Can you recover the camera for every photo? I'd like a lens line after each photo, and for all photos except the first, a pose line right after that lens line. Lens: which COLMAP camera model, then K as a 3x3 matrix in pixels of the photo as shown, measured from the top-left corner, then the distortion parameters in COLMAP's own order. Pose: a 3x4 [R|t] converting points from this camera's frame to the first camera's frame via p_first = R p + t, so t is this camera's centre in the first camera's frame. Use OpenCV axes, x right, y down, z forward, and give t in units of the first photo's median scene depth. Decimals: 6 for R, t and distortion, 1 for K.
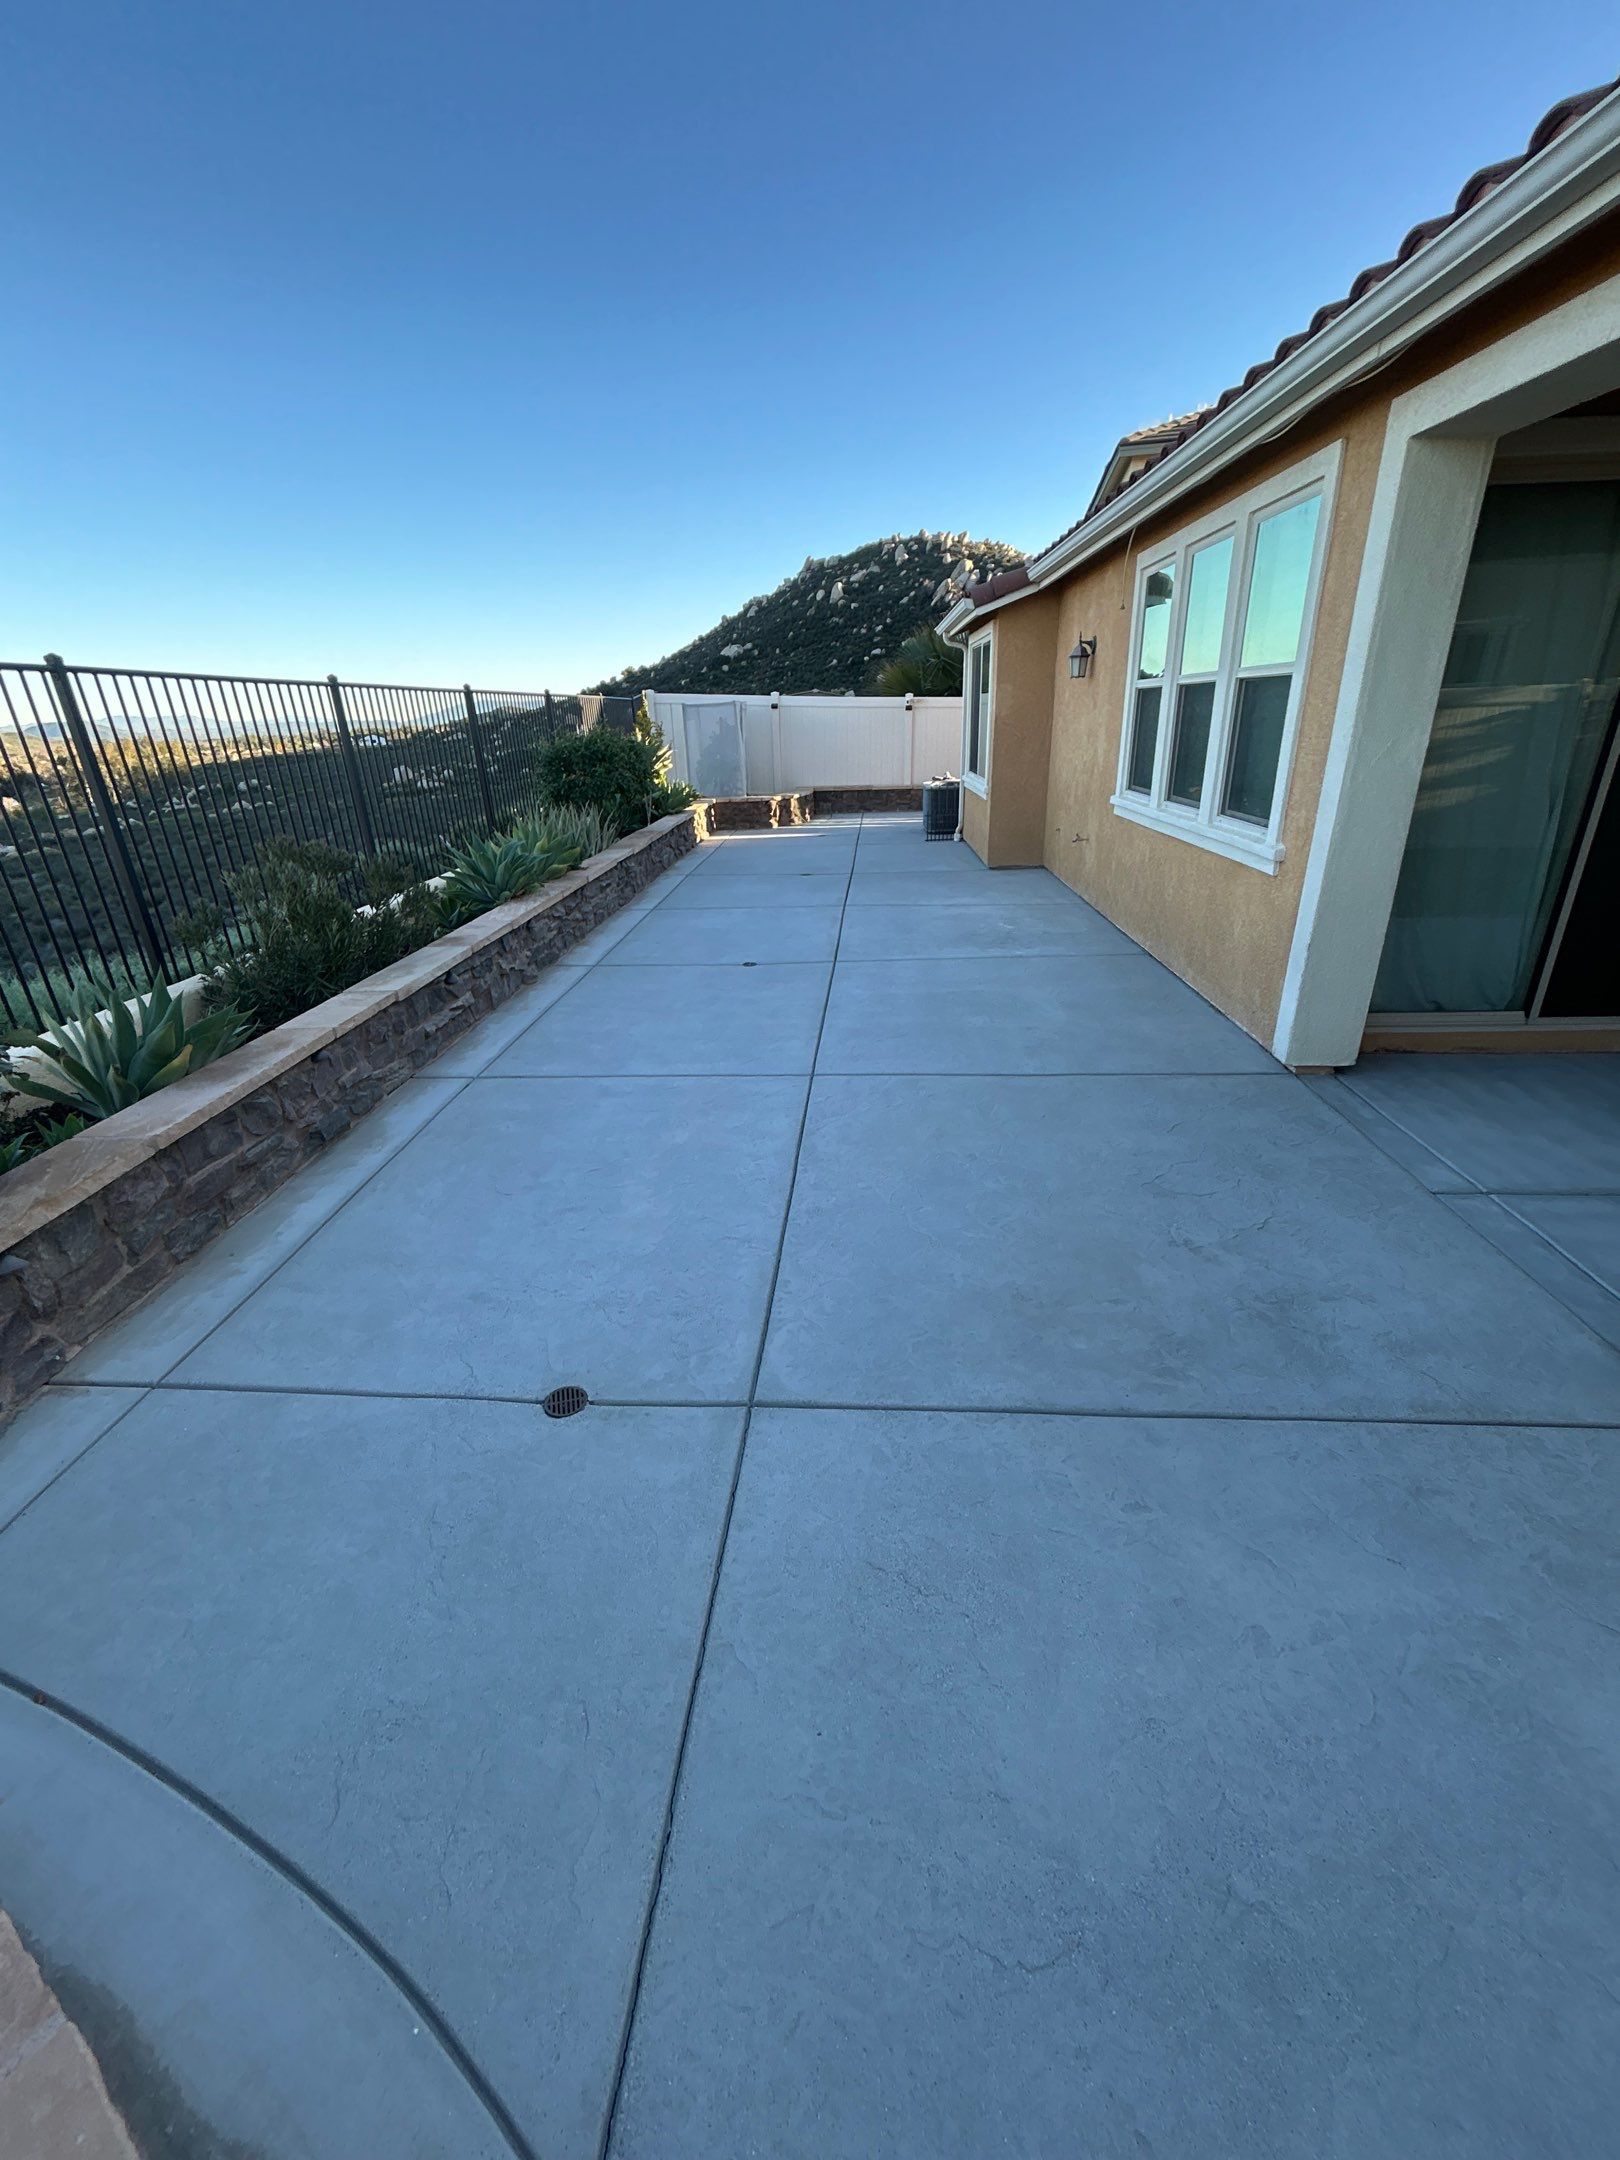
lens RADIAL K [[865.9, 0, 815.4], [0, 865.9, 1087.3], [0, 0, 1]] dist [-0.010269, -0.000182]
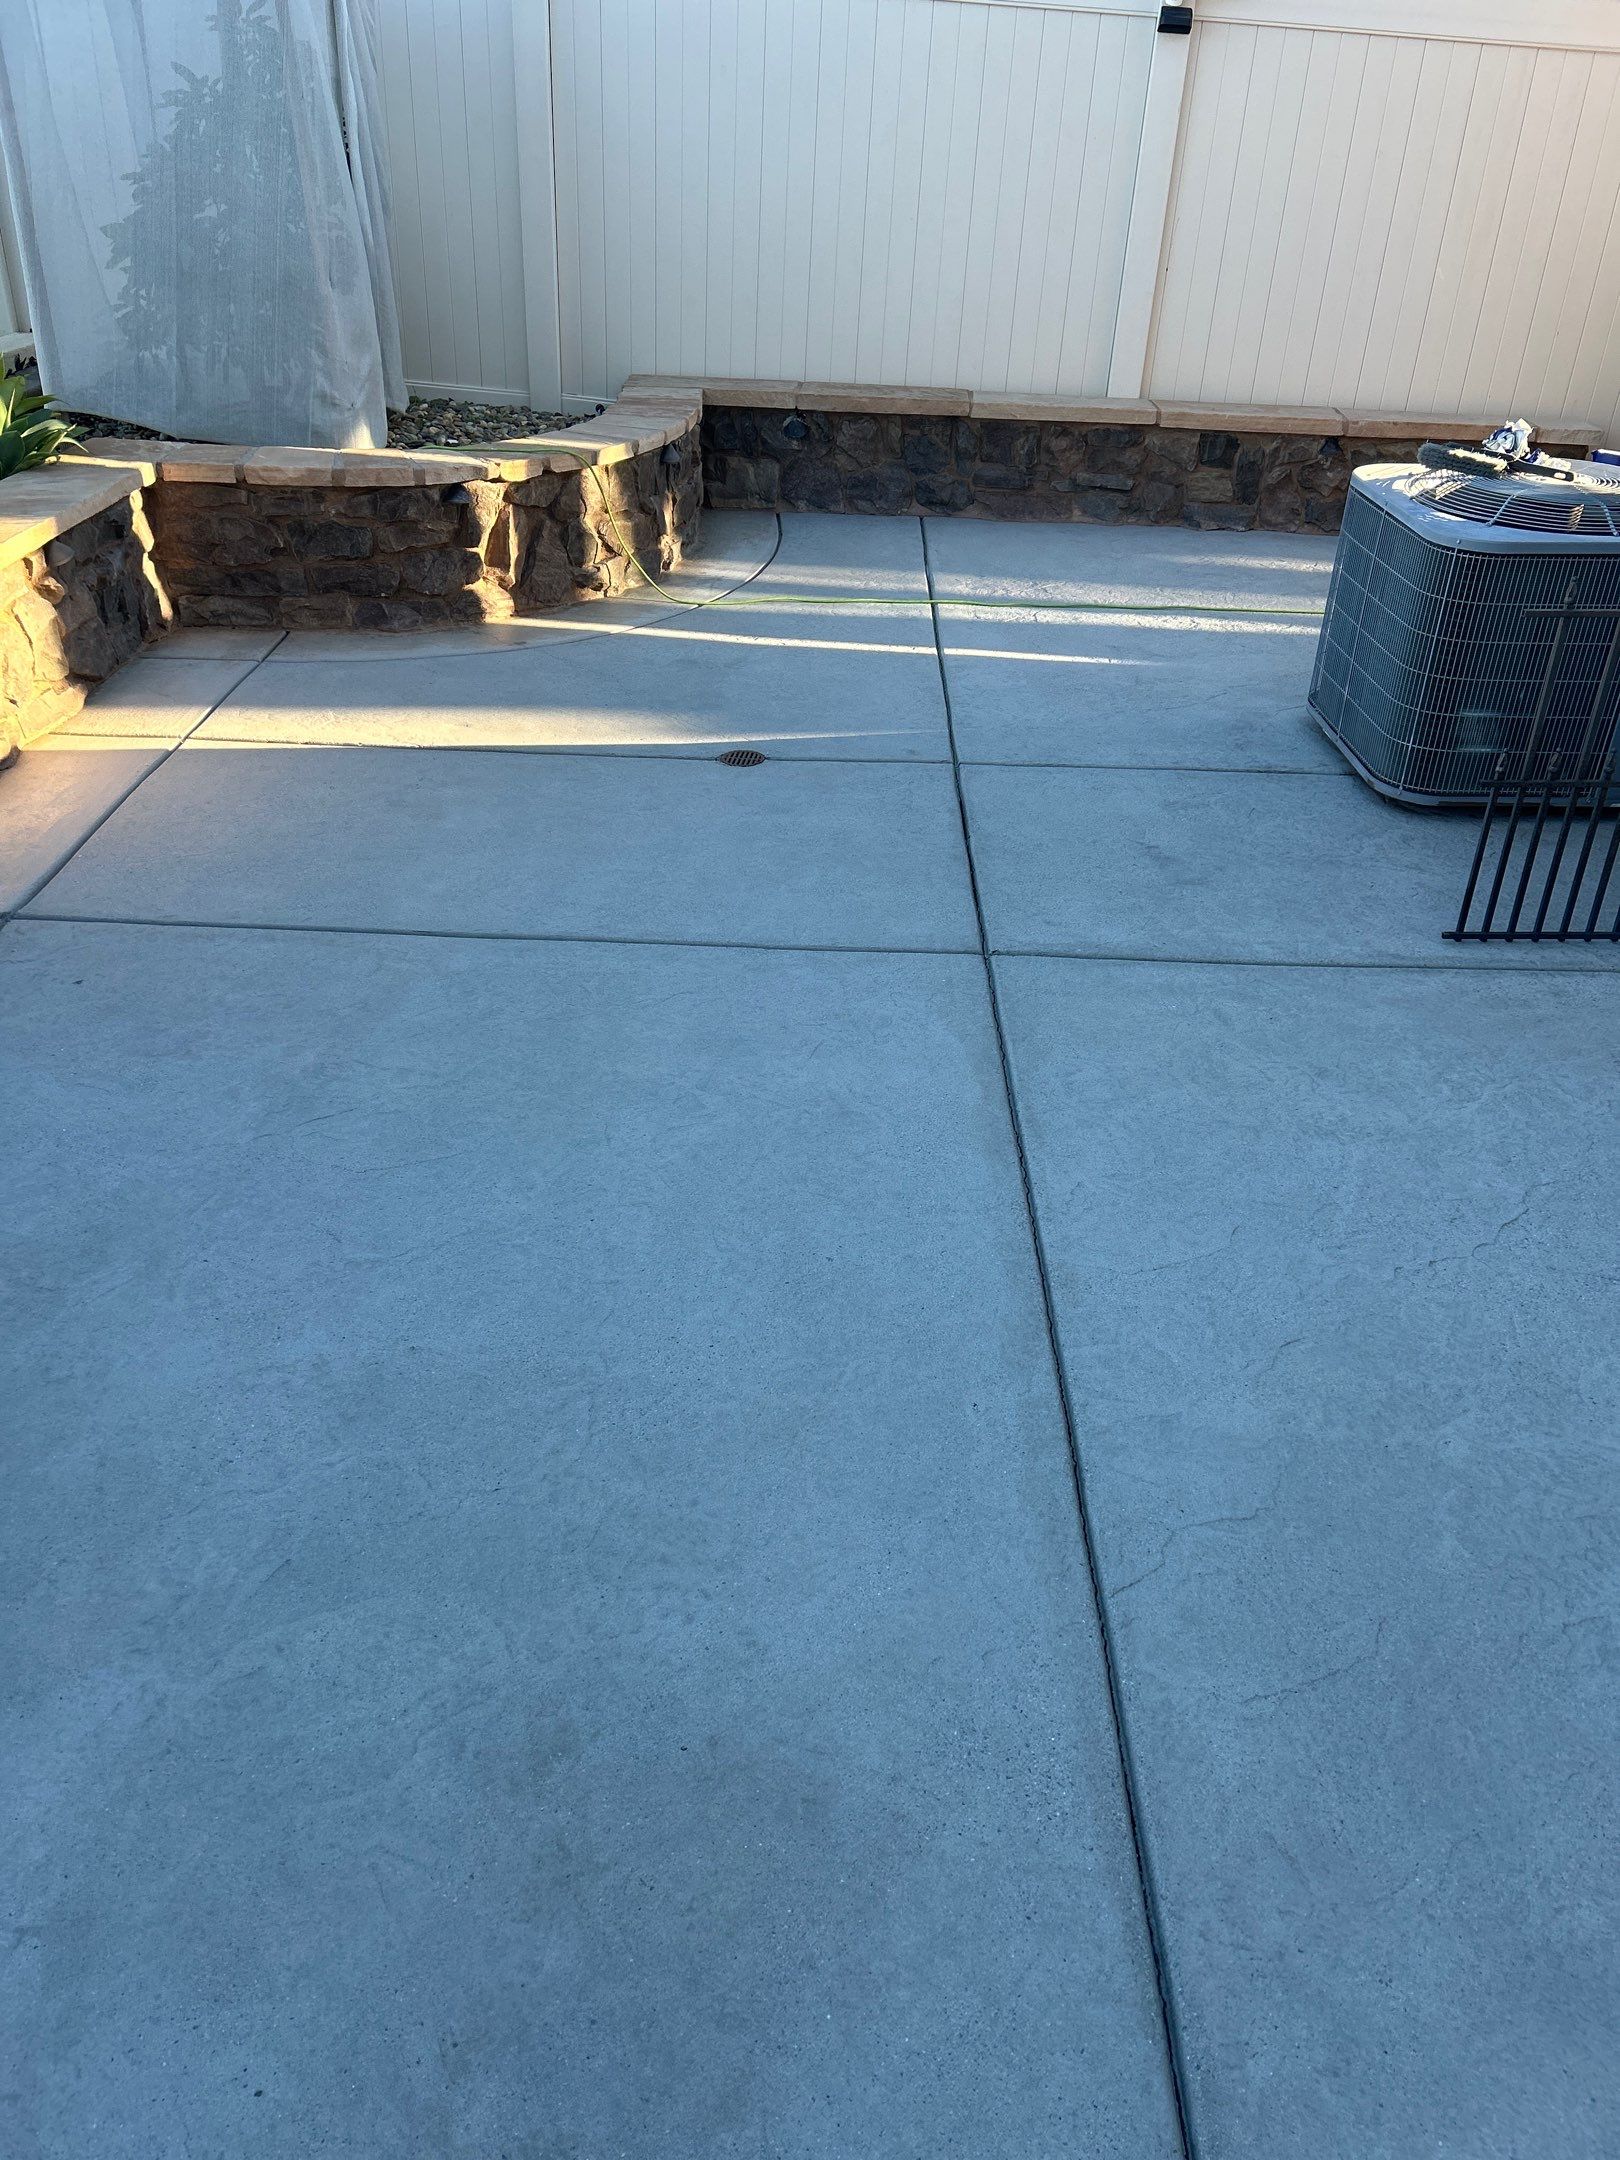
lens RADIAL K [[1619.0, 0, 818.5], [0, 1619.0, 1084.0], [0, 0, 1]] dist [0.044932, -0.056069]
pose [[0.996557, 0.031611, 0.076647, 0.000780], [-0.041642, 0.990237, 0.133028, -0.255920], [-0.071694, -0.135762, 0.988144, 0.635372]]
